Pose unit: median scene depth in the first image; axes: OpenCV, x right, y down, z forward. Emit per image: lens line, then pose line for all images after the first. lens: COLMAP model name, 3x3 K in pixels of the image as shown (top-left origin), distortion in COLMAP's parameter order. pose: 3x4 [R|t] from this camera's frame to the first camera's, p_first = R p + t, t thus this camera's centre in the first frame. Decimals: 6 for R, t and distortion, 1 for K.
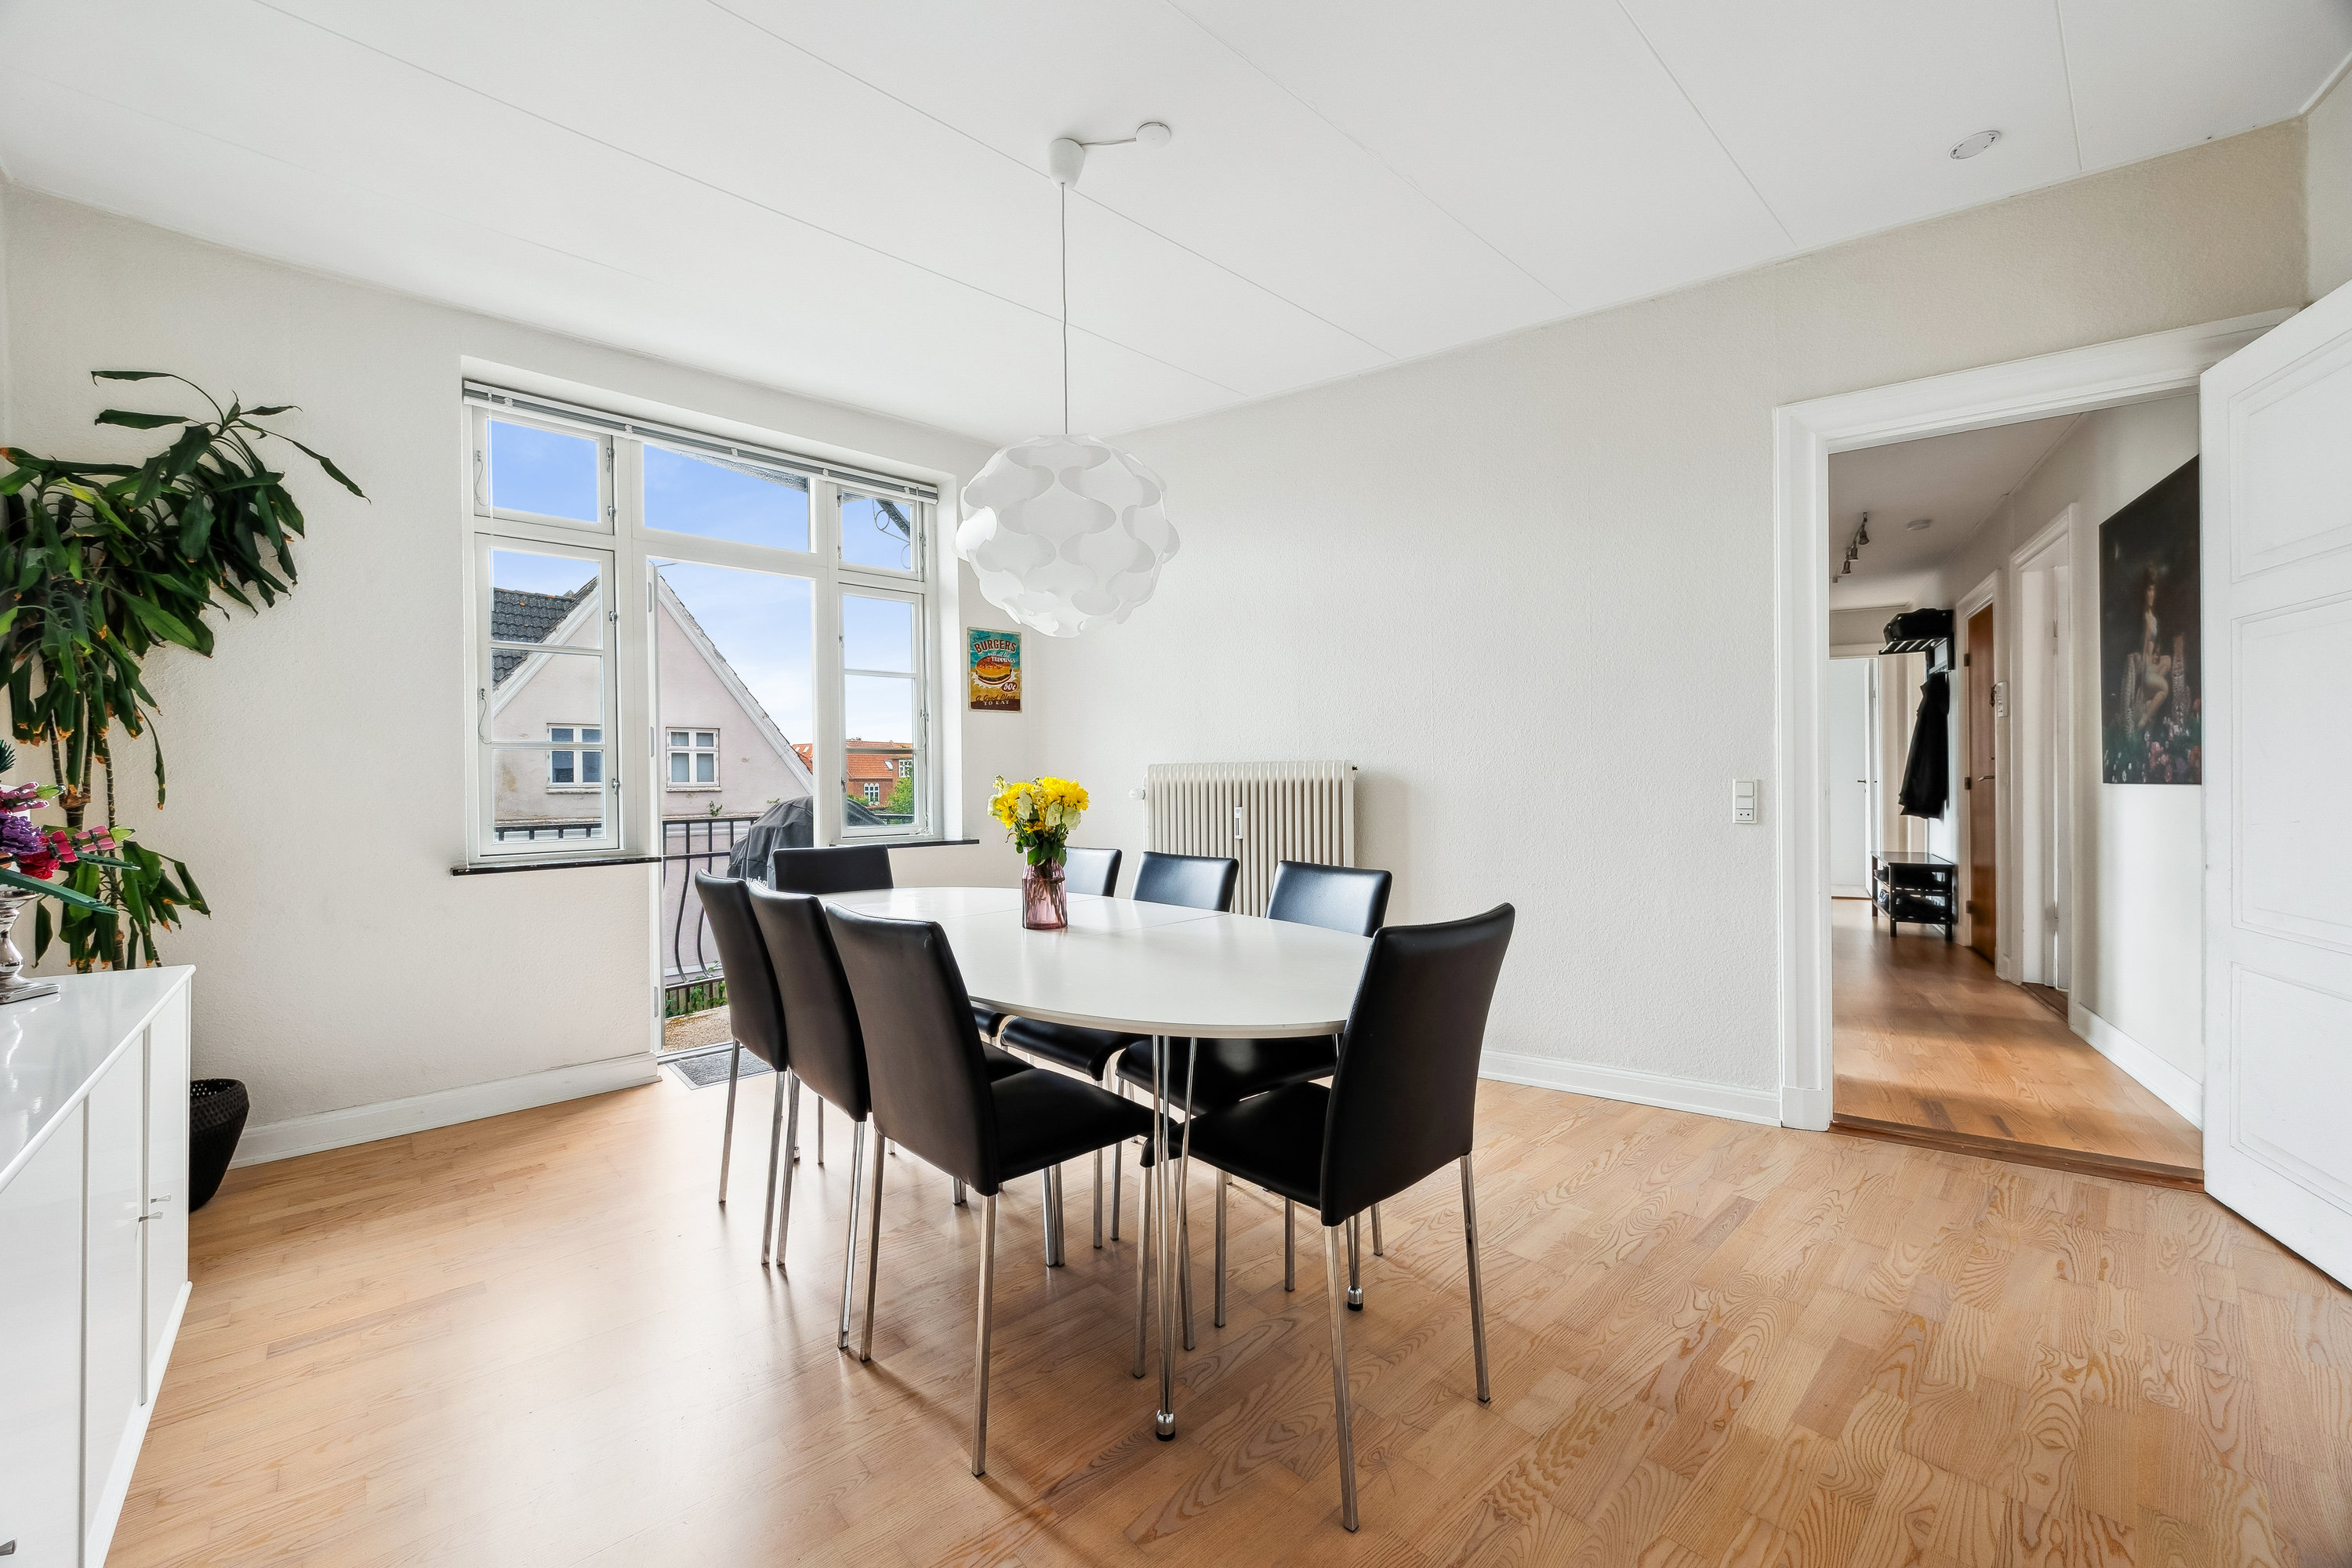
lens RADIAL K [[908.9, 0, 1157.6], [0, 908.9, 782.9], [0, 0, 1]] dist [0.001553, -0.000096]
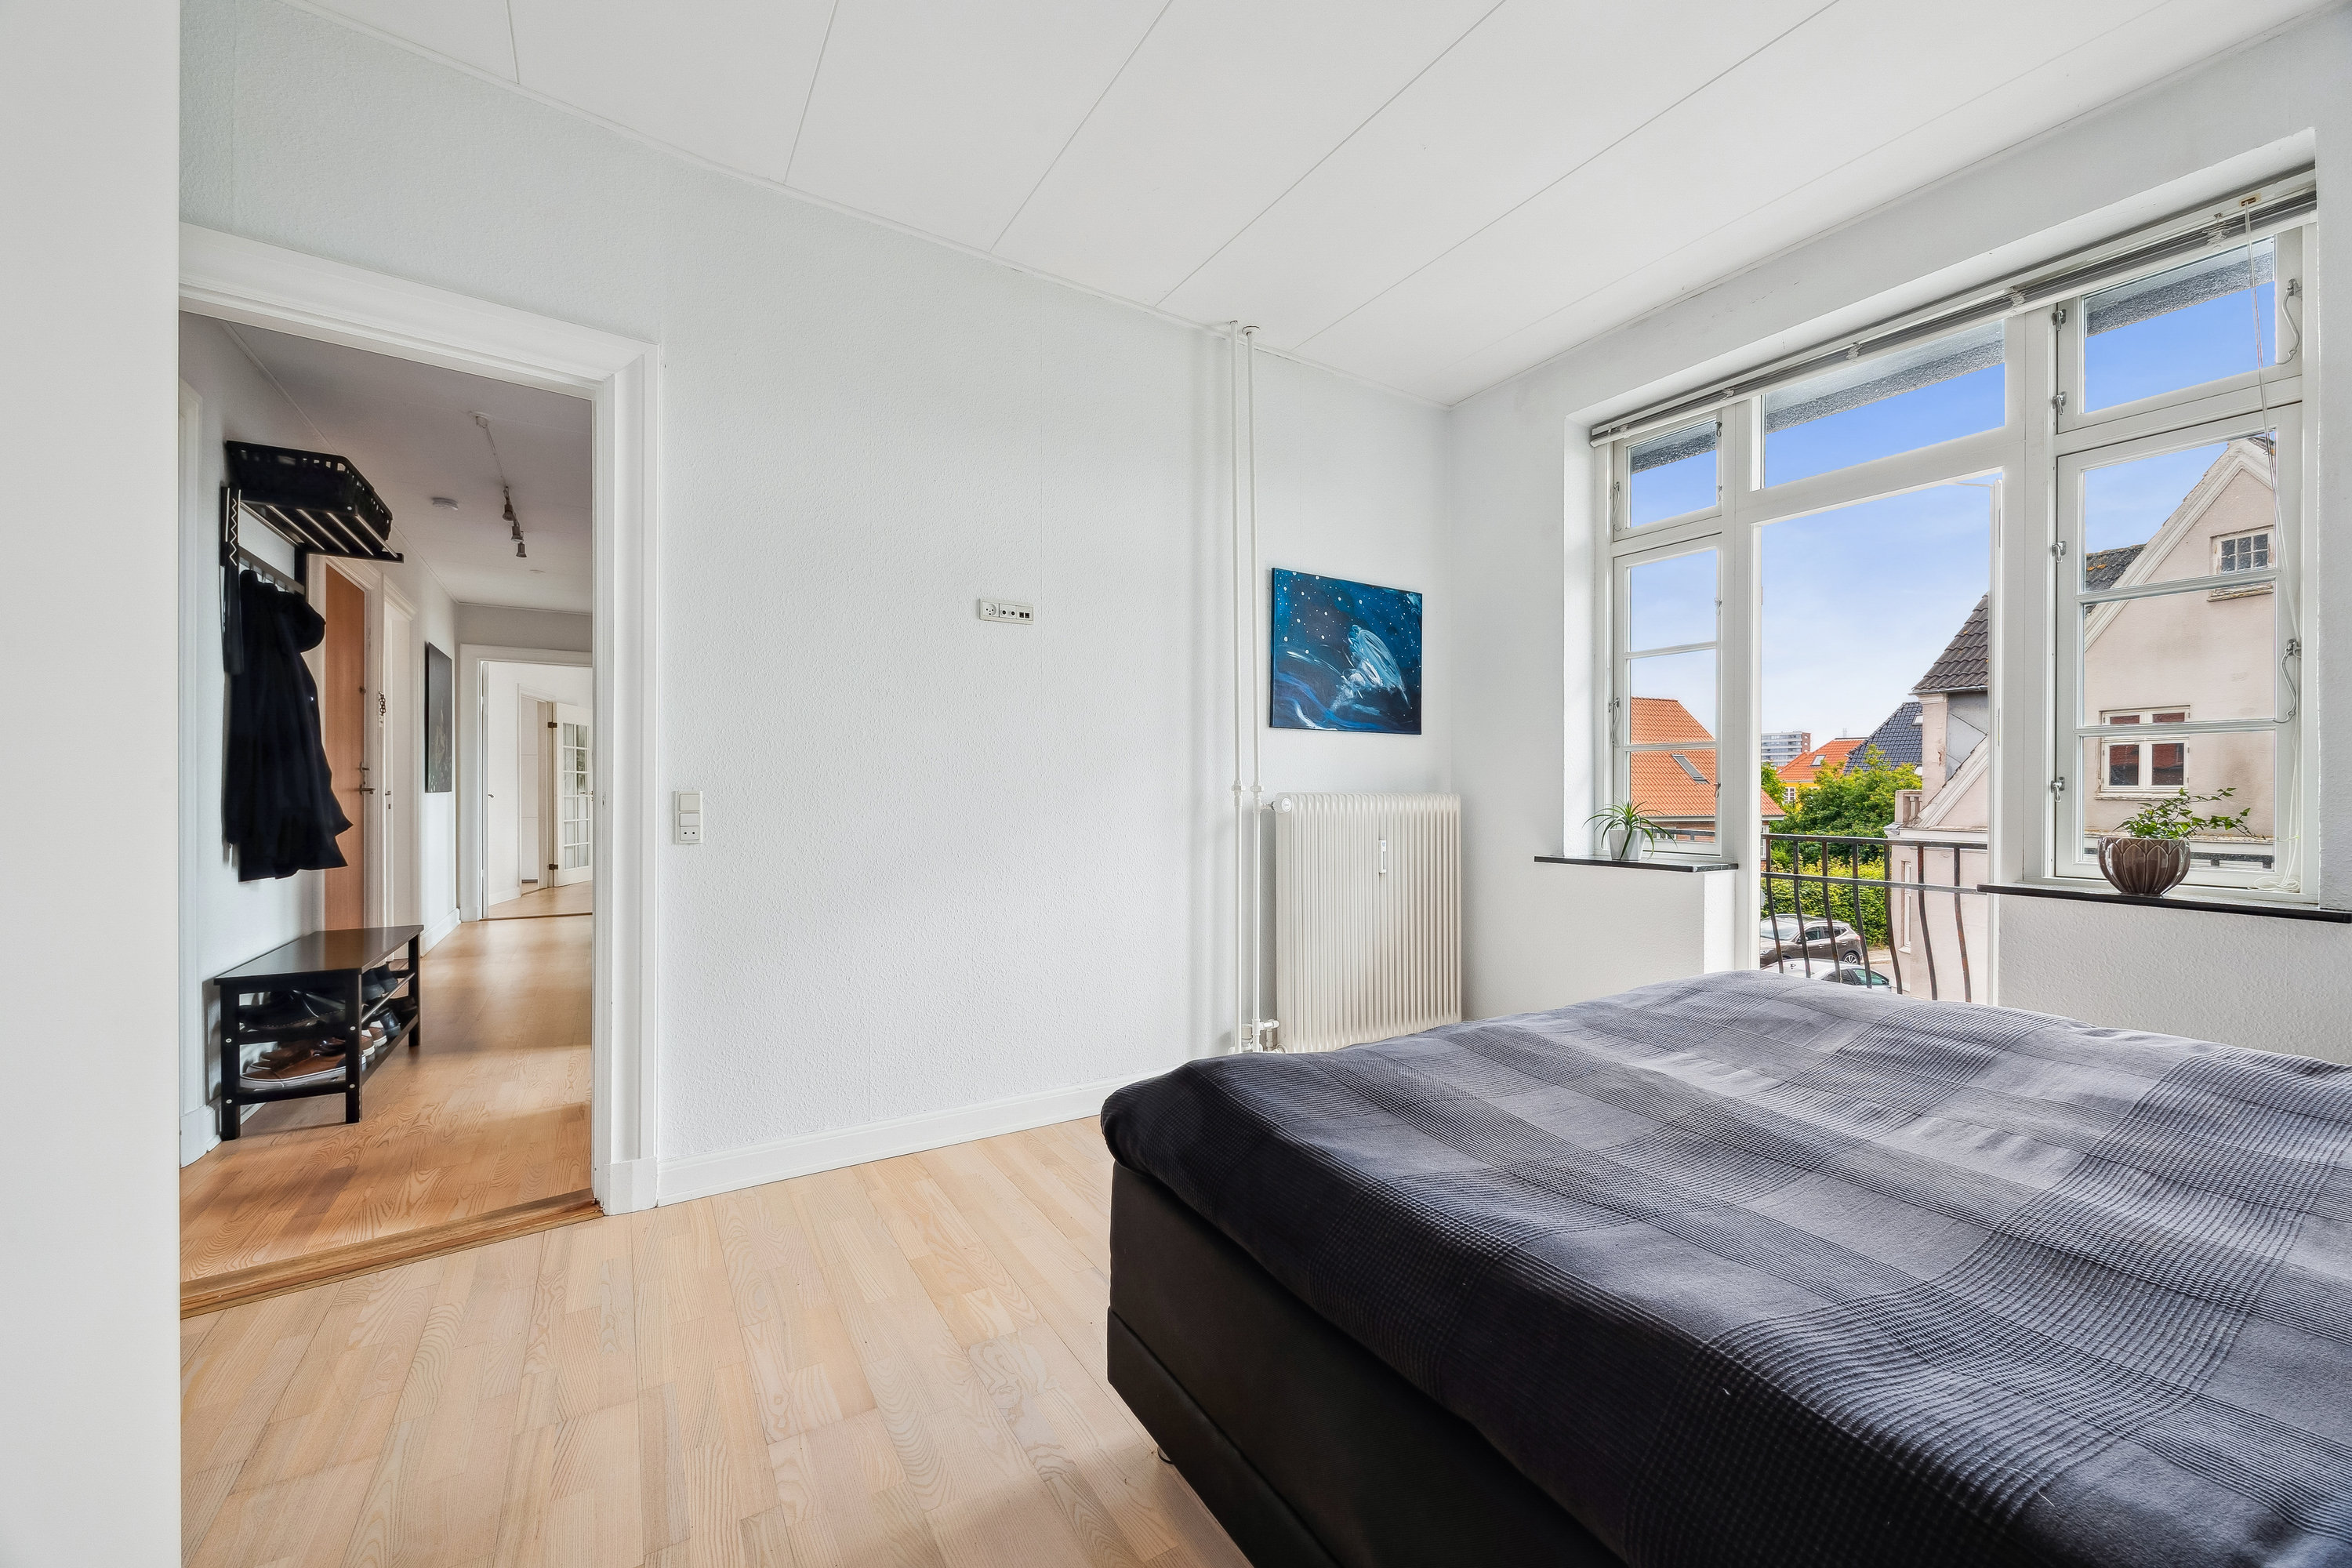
lens RADIAL K [[908.9, 0, 1170.4], [0, 908.9, 795.9], [0, 0, 1]] dist [0.001553, -0.000096]
pose [[-0.160840, 0.015338, -0.986861, 0.441066], [-0.004729, 0.999856, 0.016311, -0.001574], [0.986969, 0.007291, -0.160744, 0.661434]]
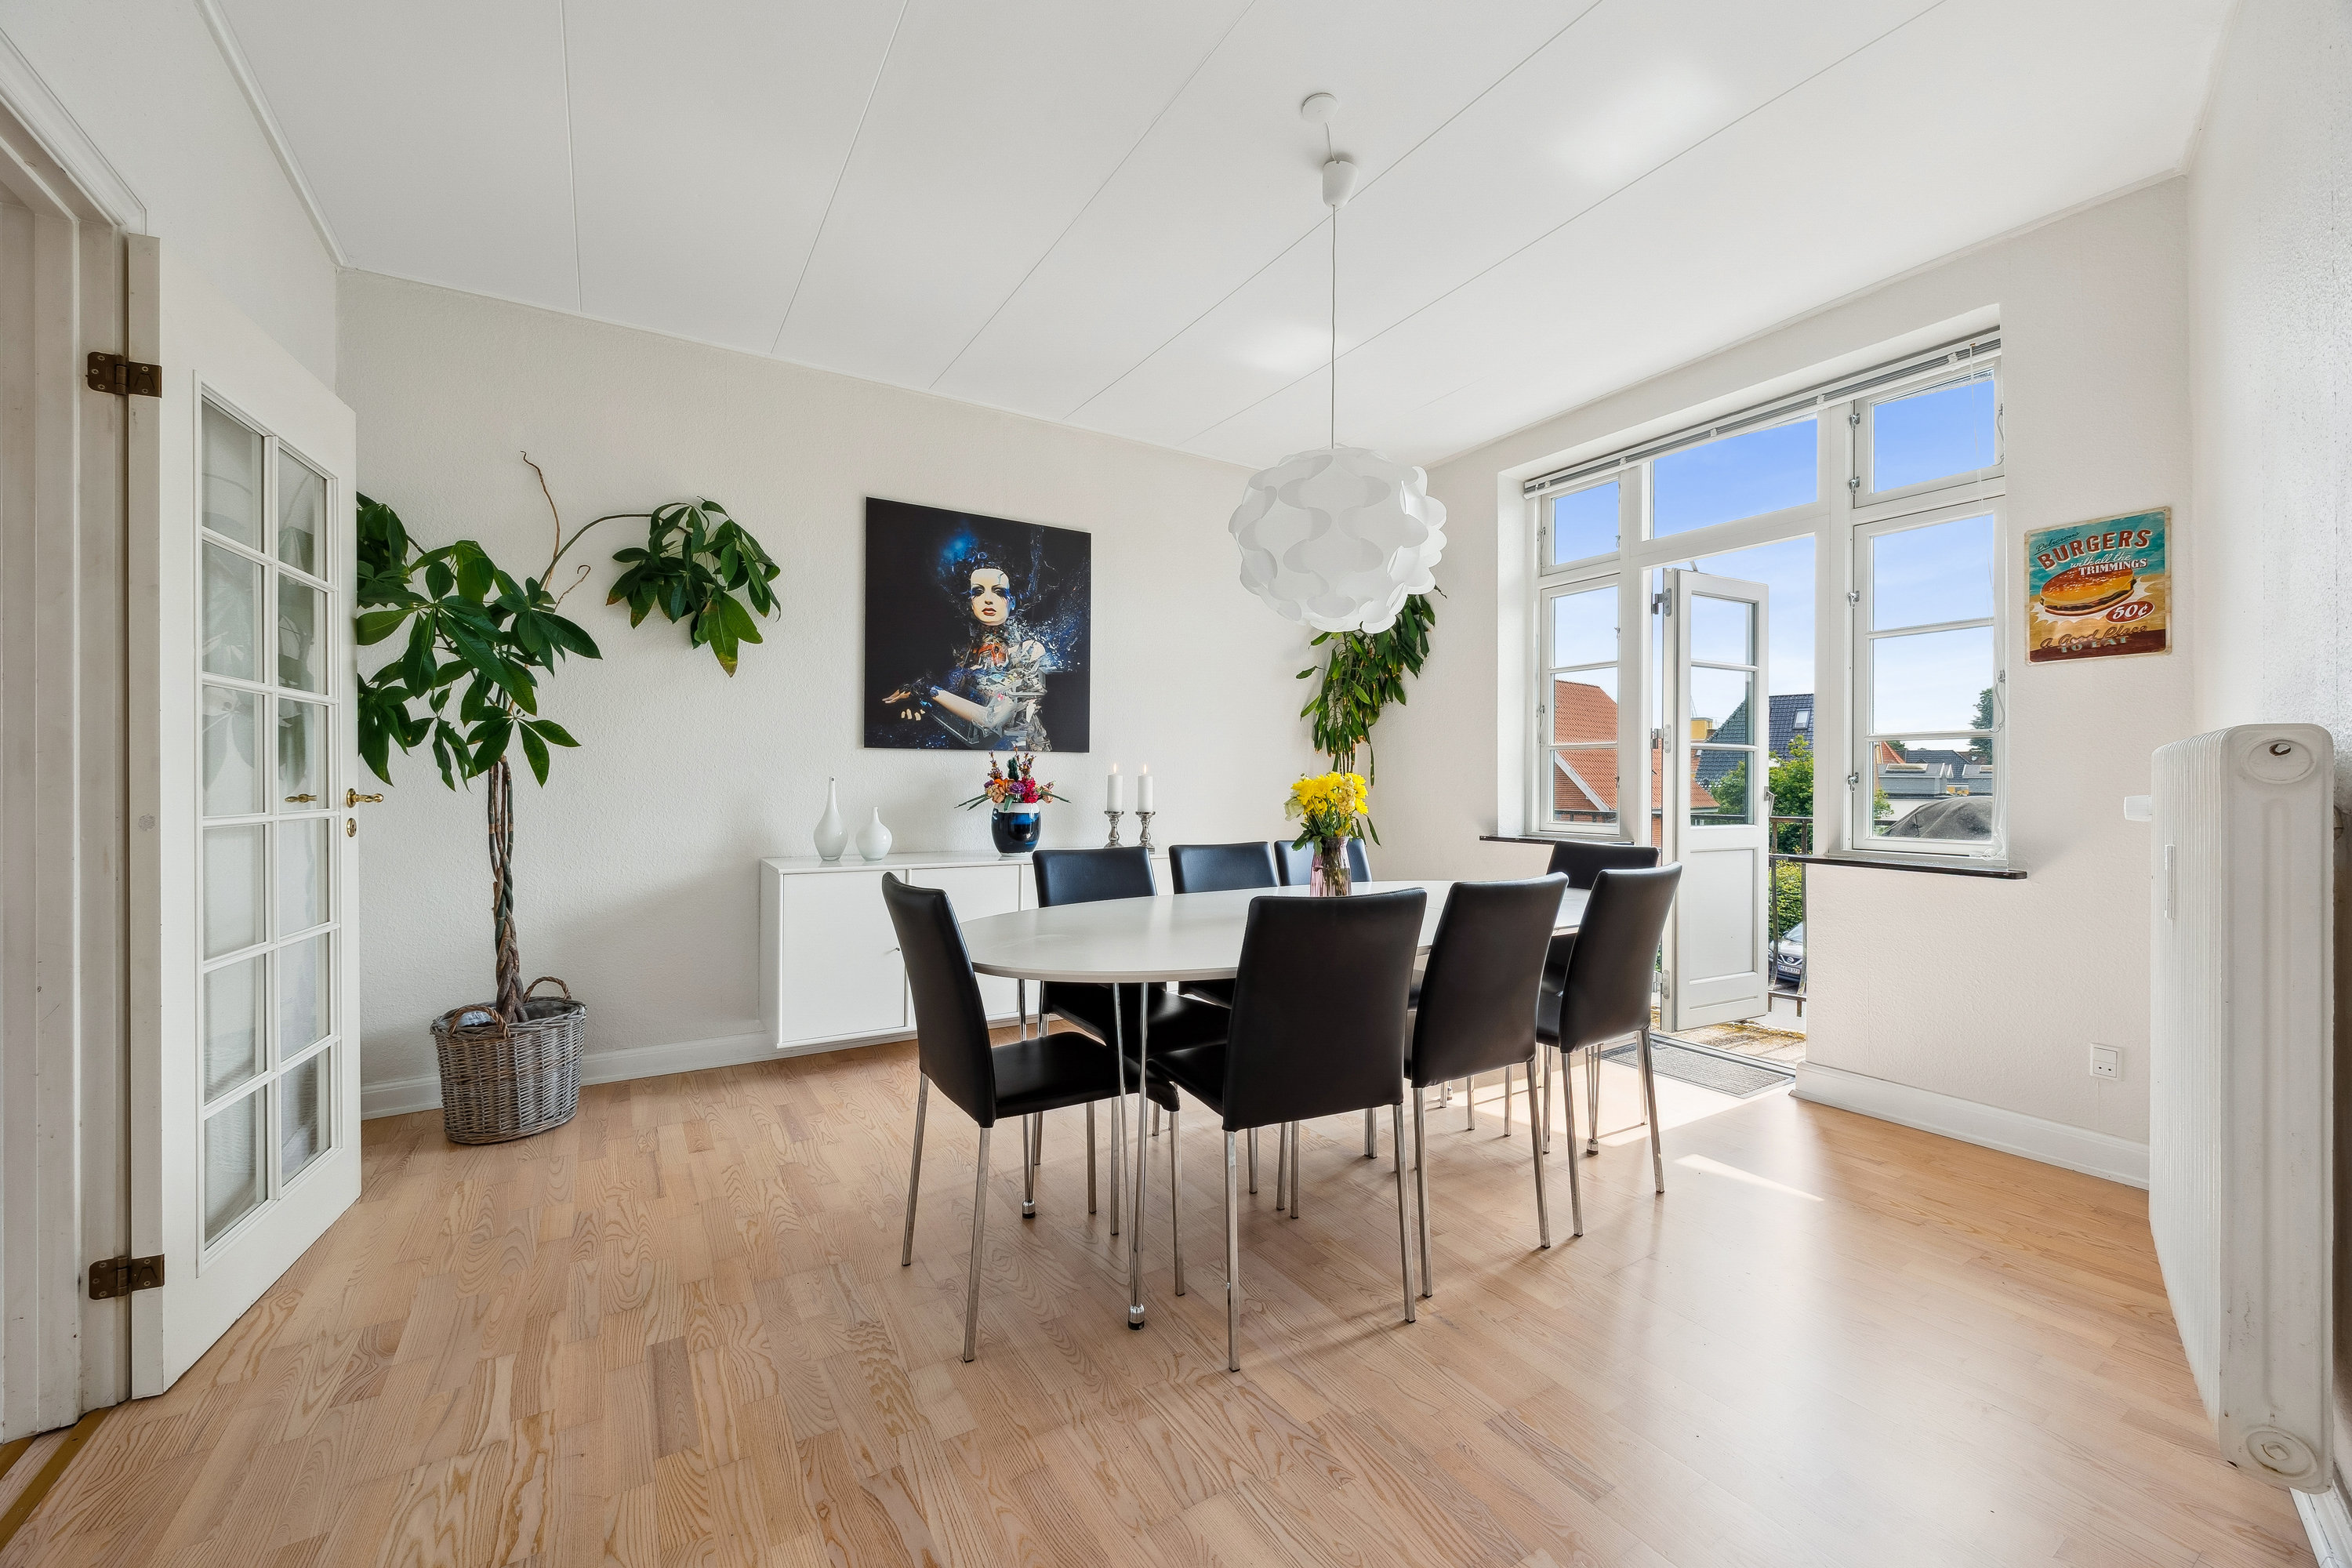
lens RADIAL K [[908.9, 0, 1170.2], [0, 908.9, 786.1], [0, 0, 1]] dist [0.001553, -0.000096]
pose [[-0.180201, 0.015590, -0.983506, 0.685407], [-0.007559, 0.999823, 0.017234, -0.004952], [0.983601, 0.010540, -0.180052, 0.719838]]
